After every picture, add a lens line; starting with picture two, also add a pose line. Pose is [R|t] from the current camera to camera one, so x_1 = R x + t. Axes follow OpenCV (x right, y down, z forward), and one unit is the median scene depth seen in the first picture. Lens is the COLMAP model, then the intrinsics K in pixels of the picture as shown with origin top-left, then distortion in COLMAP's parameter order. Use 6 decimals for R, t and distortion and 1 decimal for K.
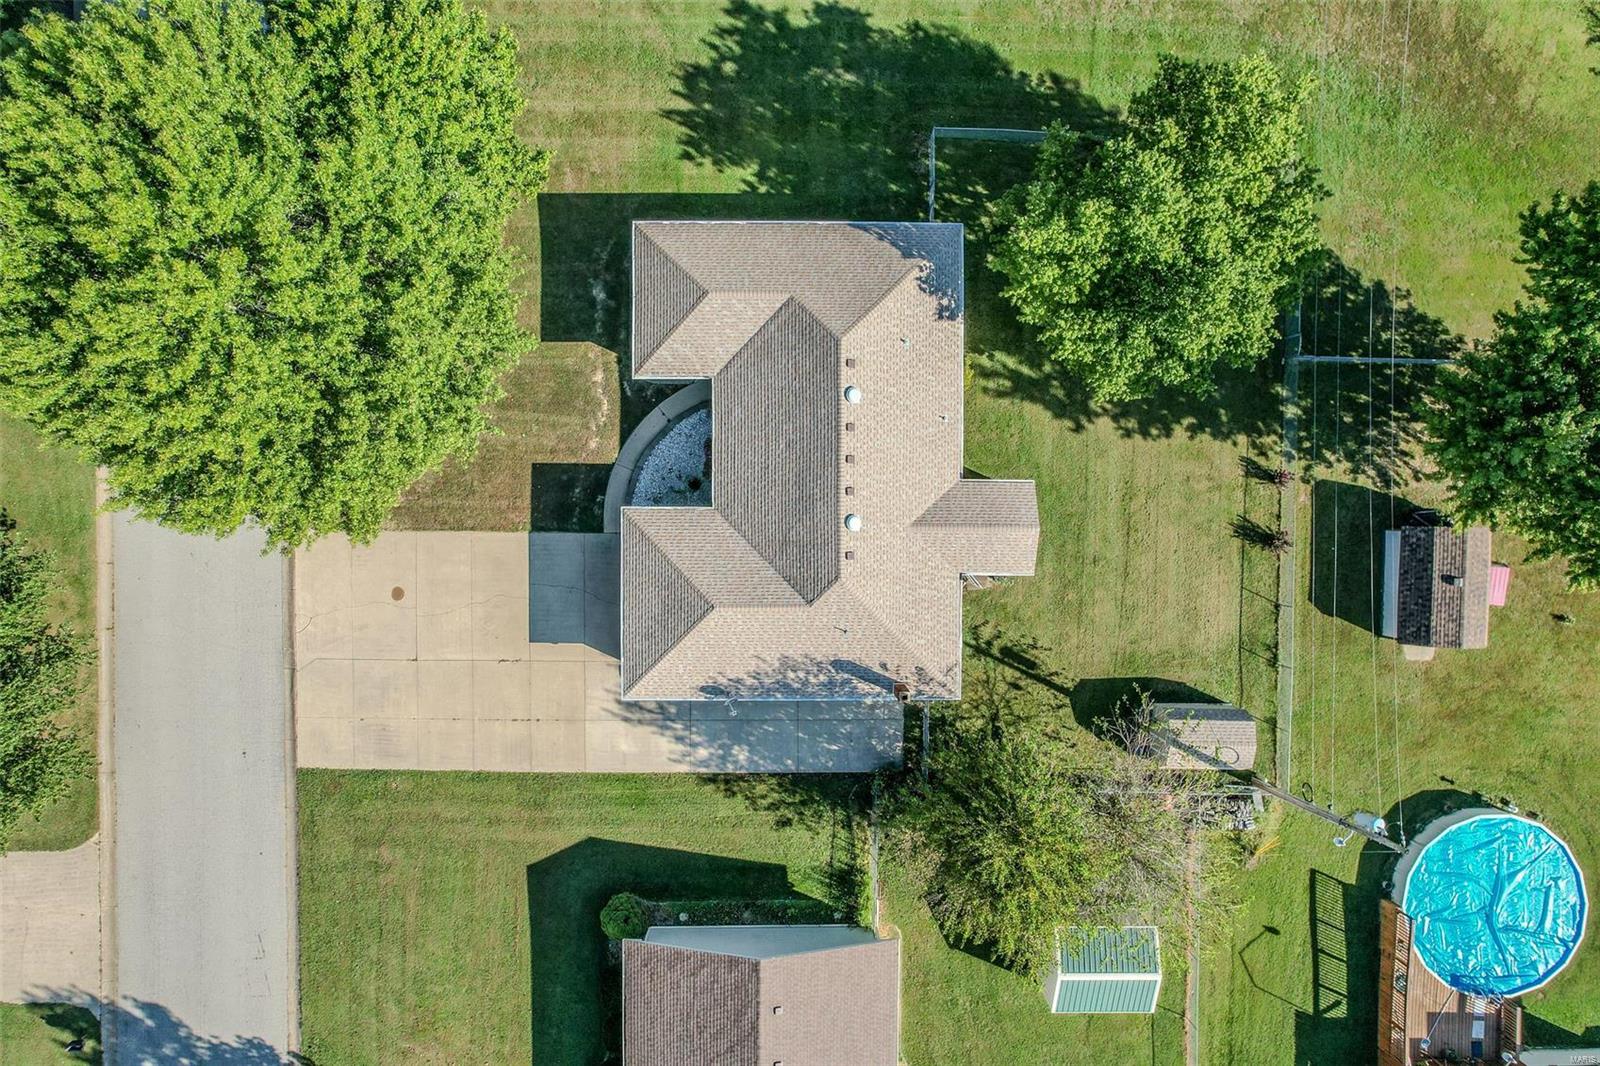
lens RADIAL K [[1024.0, 0, 800.9], [0, 1024.0, 535.2], [0, 0, 1]] dist [-0.079129, 0.068057]
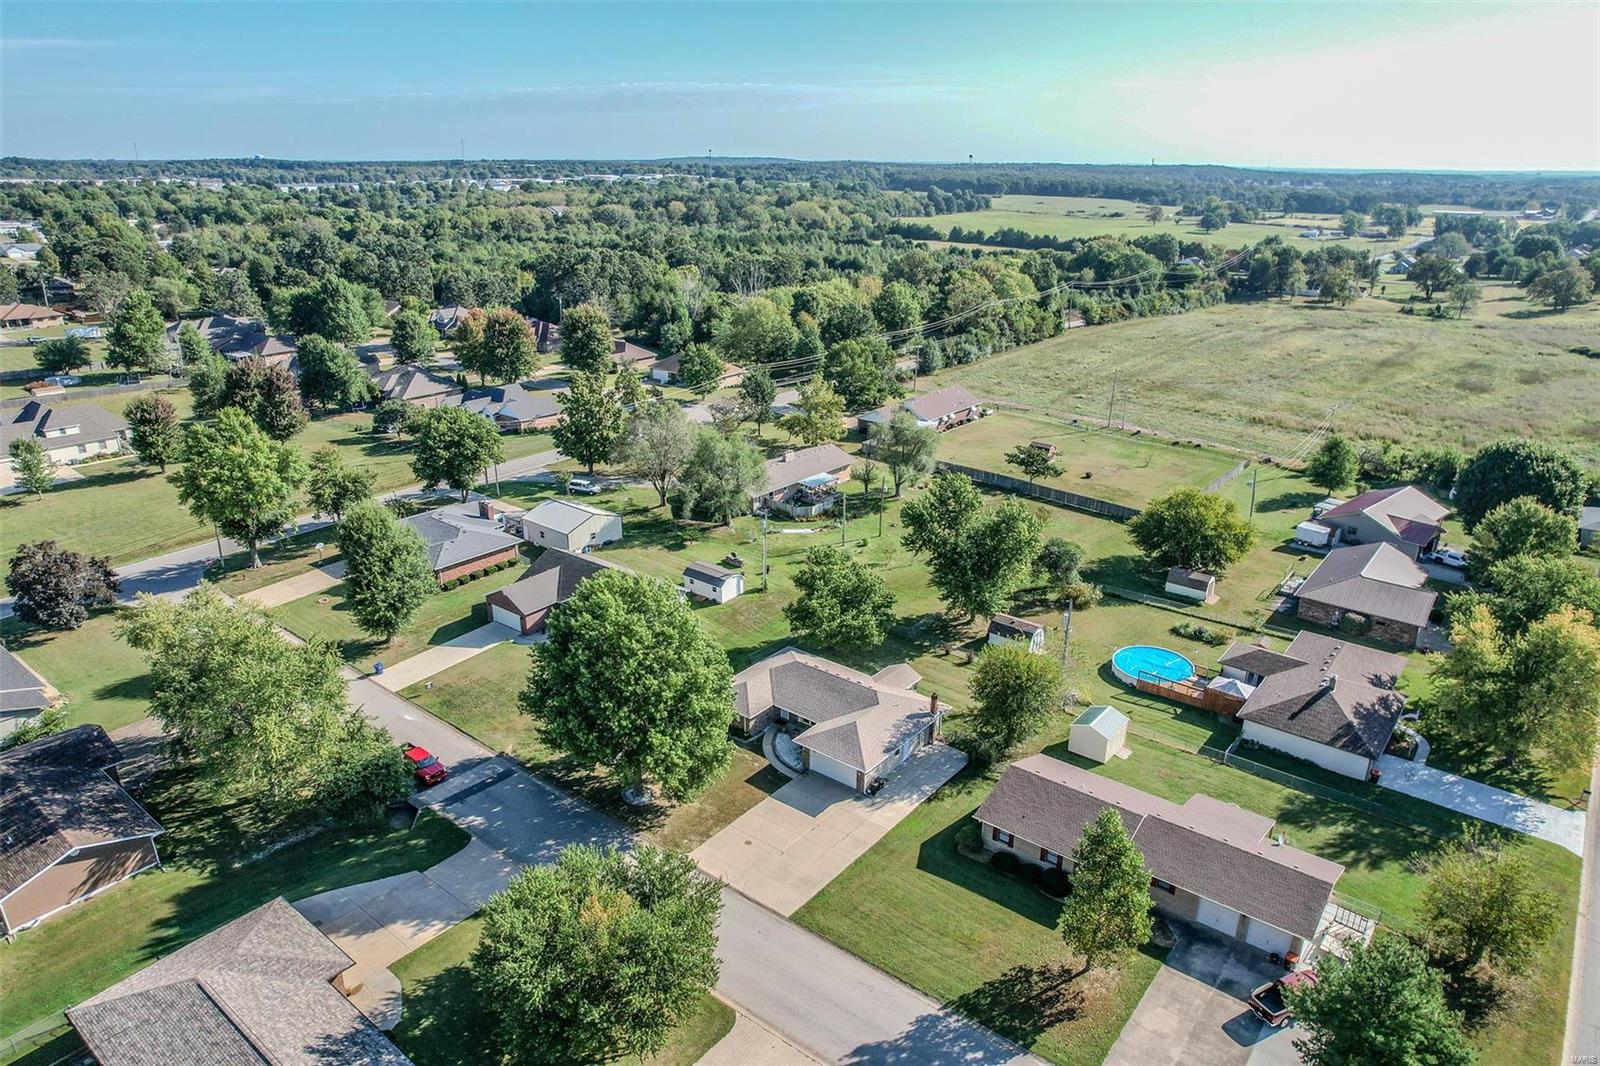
lens RADIAL K [[1024.0, 0, 800.9], [0, 1024.0, 535.2], [0, 0, 1]] dist [-0.079129, 0.068057]
pose [[0.617753, -0.295318, 0.728814, -1.481389], [0.785902, 0.199794, -0.585184, 1.069231], [0.027203, 0.934275, 0.355514, -0.150525]]
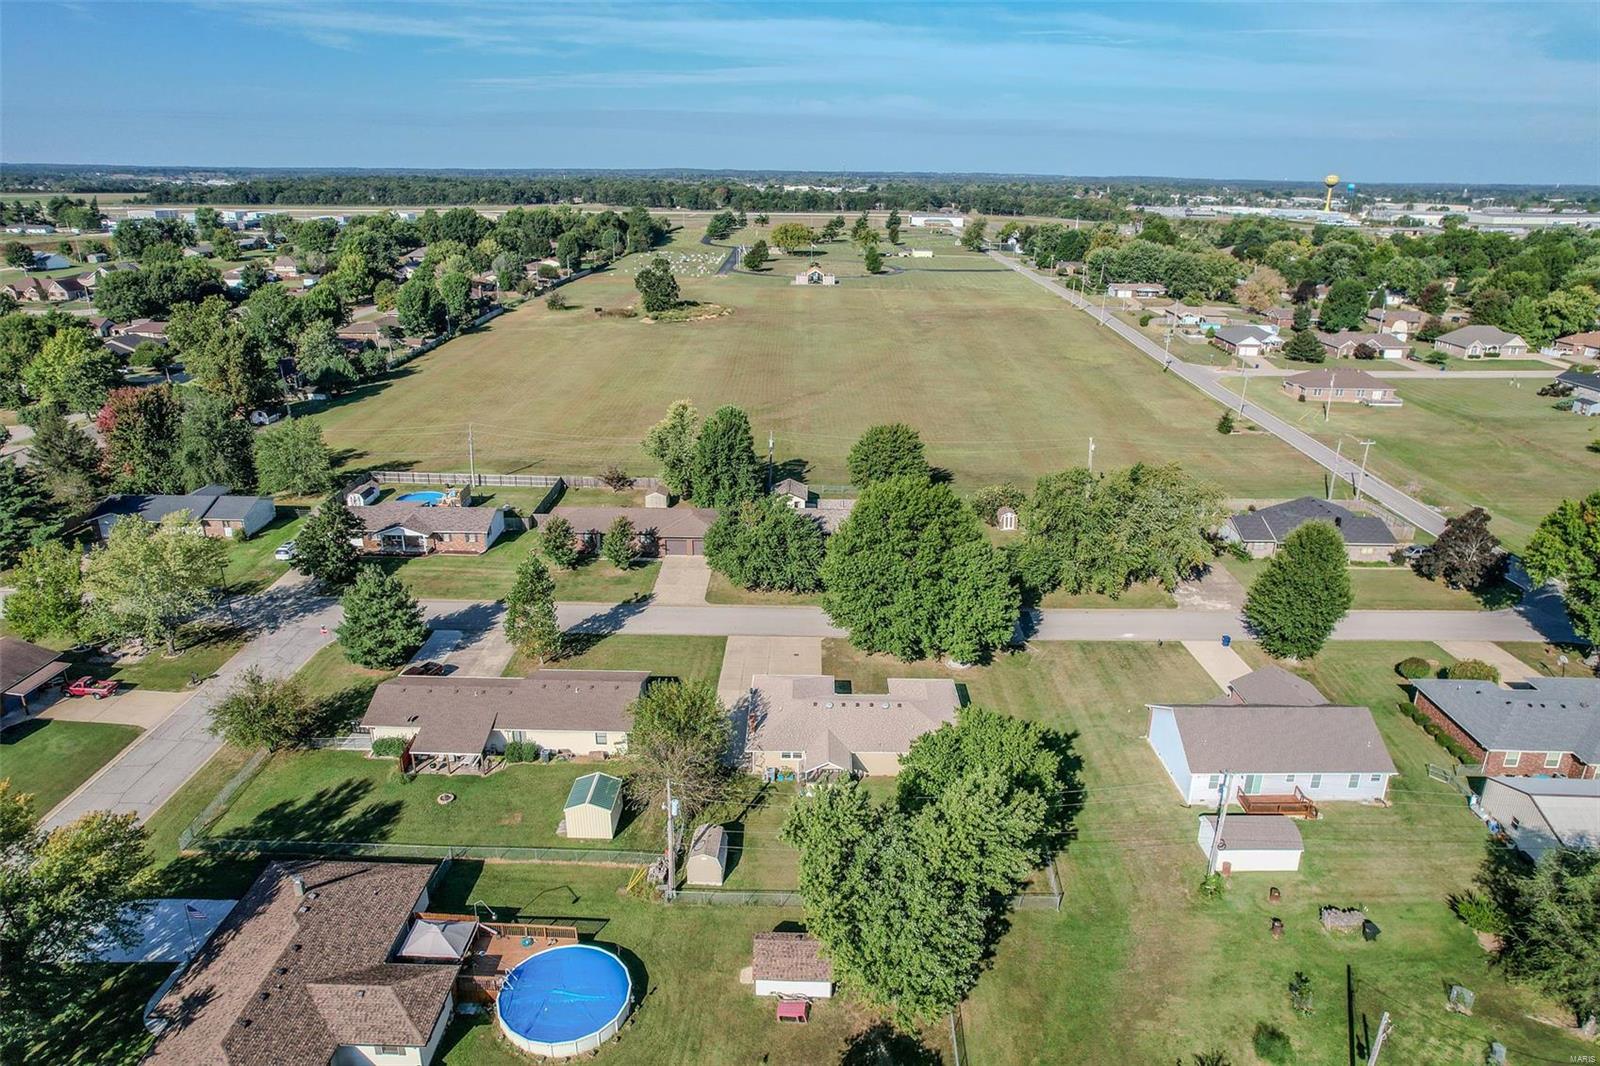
lens RADIAL K [[1024.0, 0, 800.9], [0, 1024.0, 535.2], [0, 0, 1]] dist [-0.079129, 0.068057]
pose [[-0.006043, 0.317548, -0.948223, 1.860013], [-0.999417, -0.033794, -0.004948, 0.069999], [-0.033616, 0.947640, 0.317567, -0.070942]]
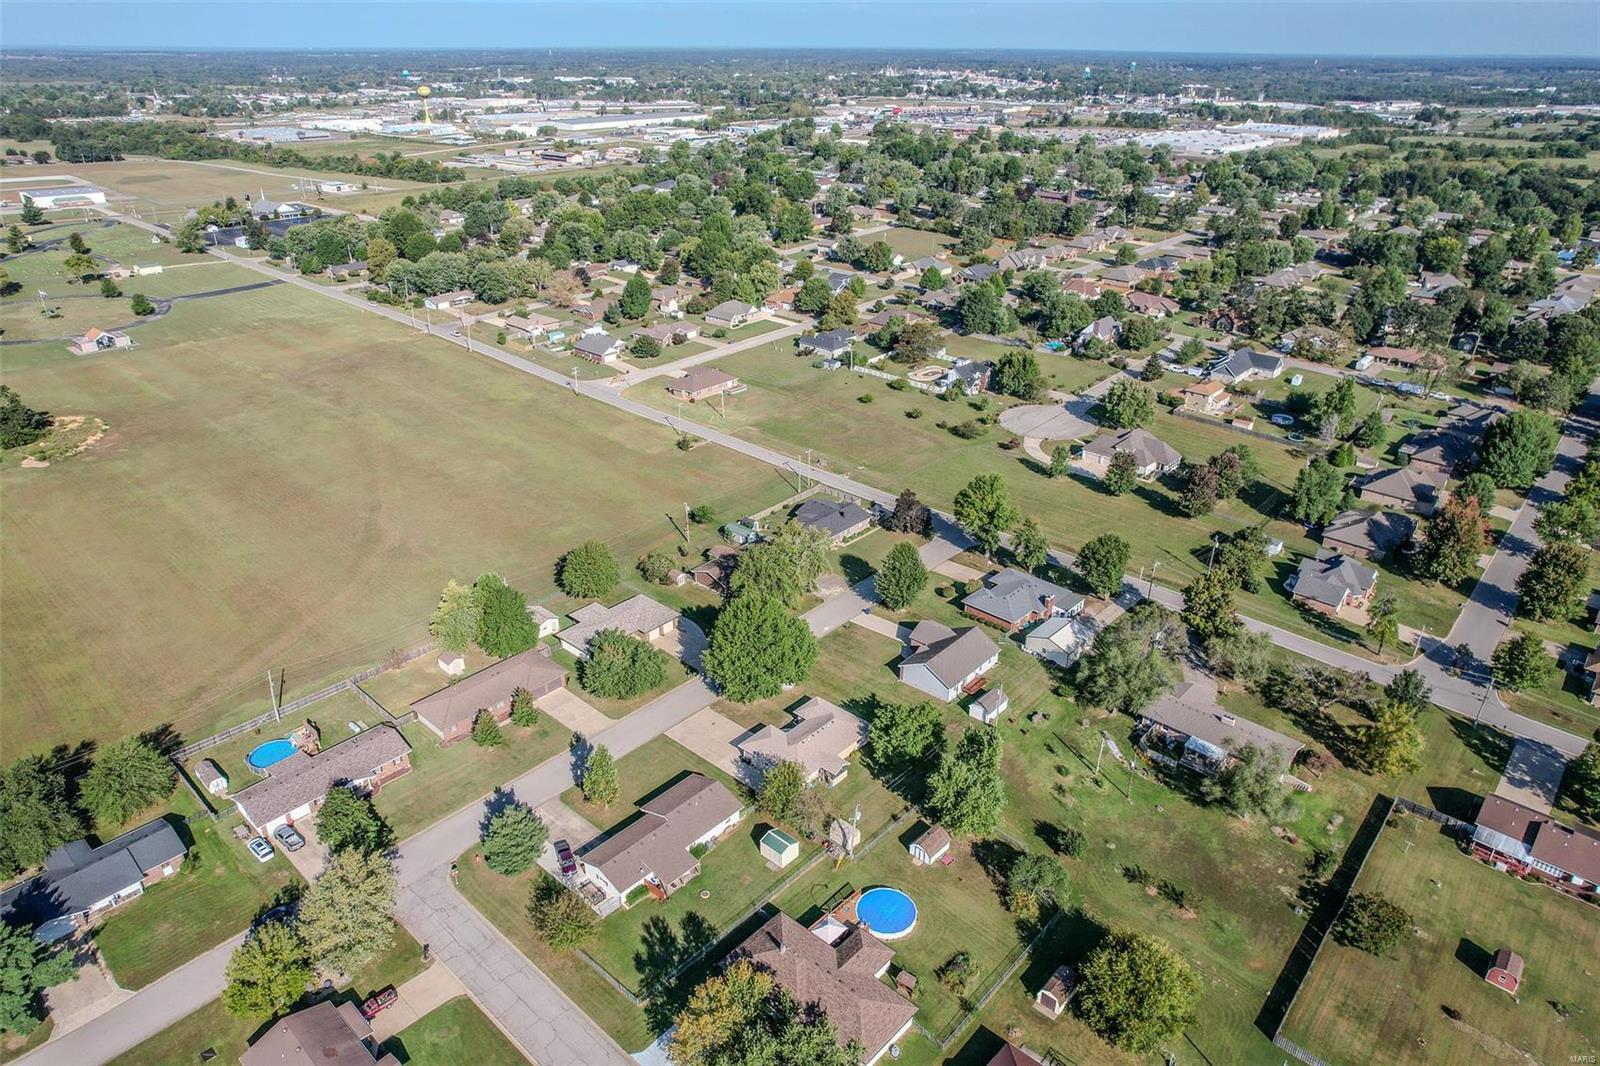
lens RADIAL K [[1024.0, 0, 800.9], [0, 1024.0, 535.2], [0, 0, 1]] dist [-0.079129, 0.068057]
pose [[0.747697, 0.274476, -0.604658, 2.091410], [-0.664036, 0.306040, -0.682199, 2.343910], [-0.002198, 0.911593, 0.411088, -1.341617]]
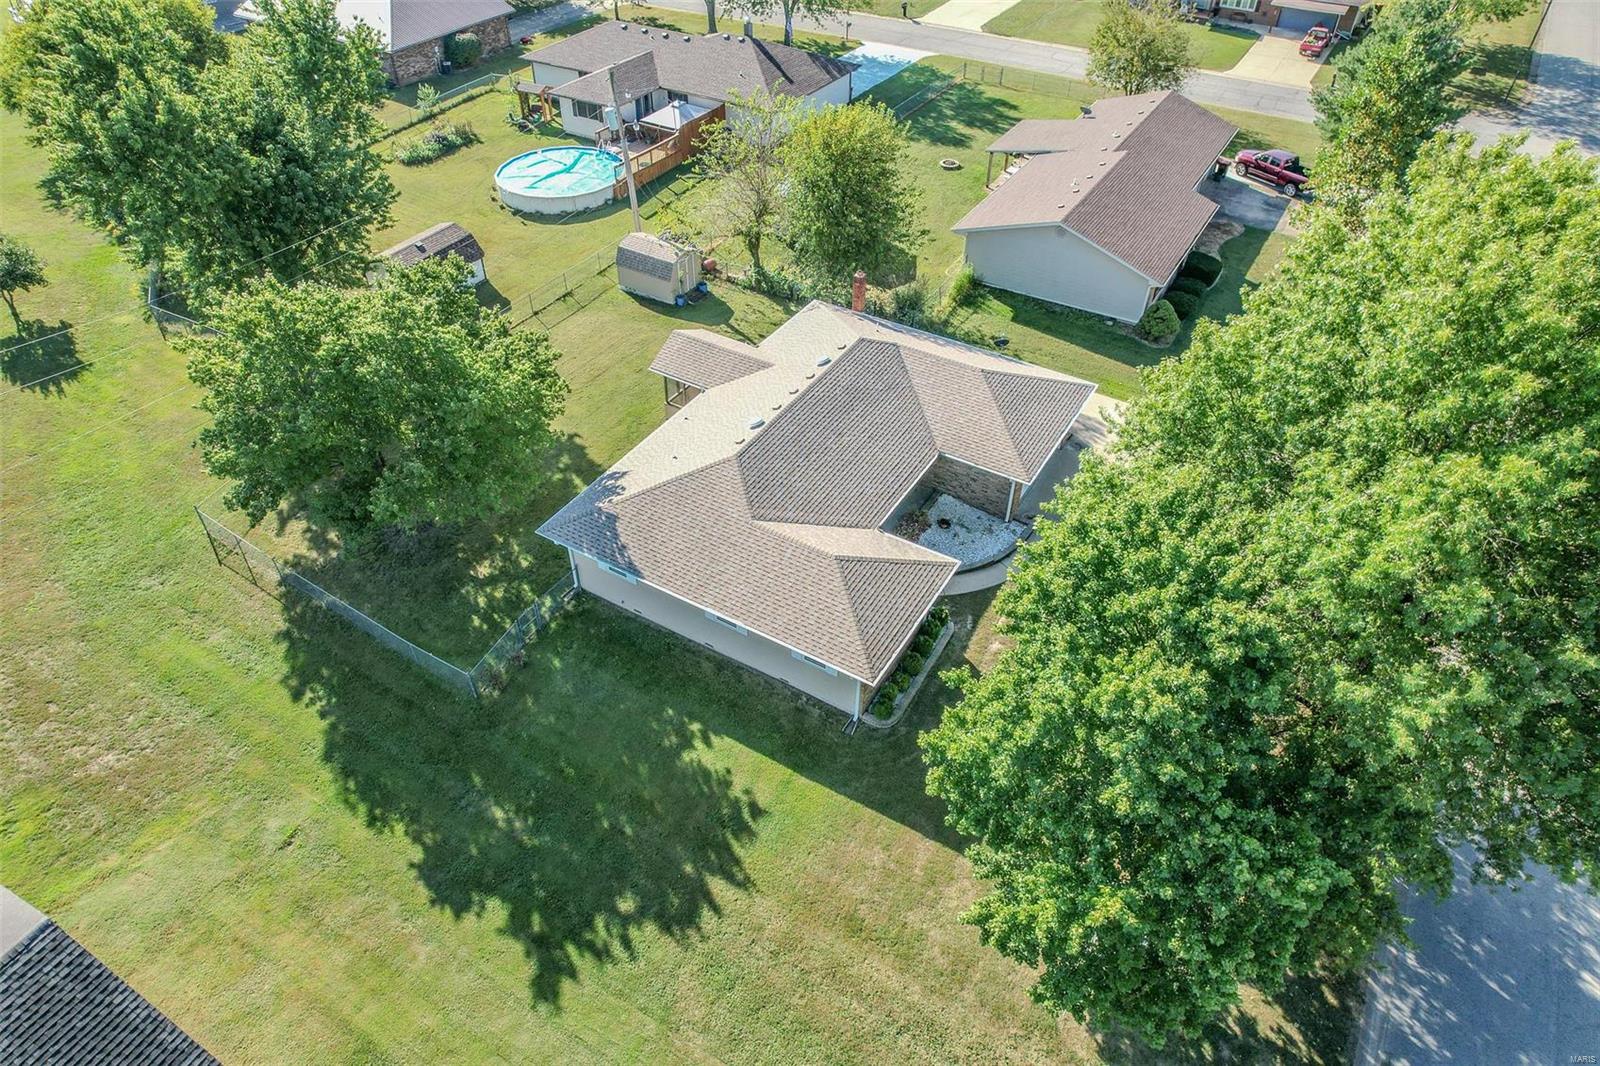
lens RADIAL K [[1024.0, 0, 800.9], [0, 1024.0, 535.2], [0, 0, 1]] dist [-0.079129, 0.068057]
pose [[-0.859599, -0.363899, 0.358701, -0.318484], [0.510665, -0.587634, 0.627620, -0.680927], [-0.017605, 0.722678, 0.690960, 0.374609]]
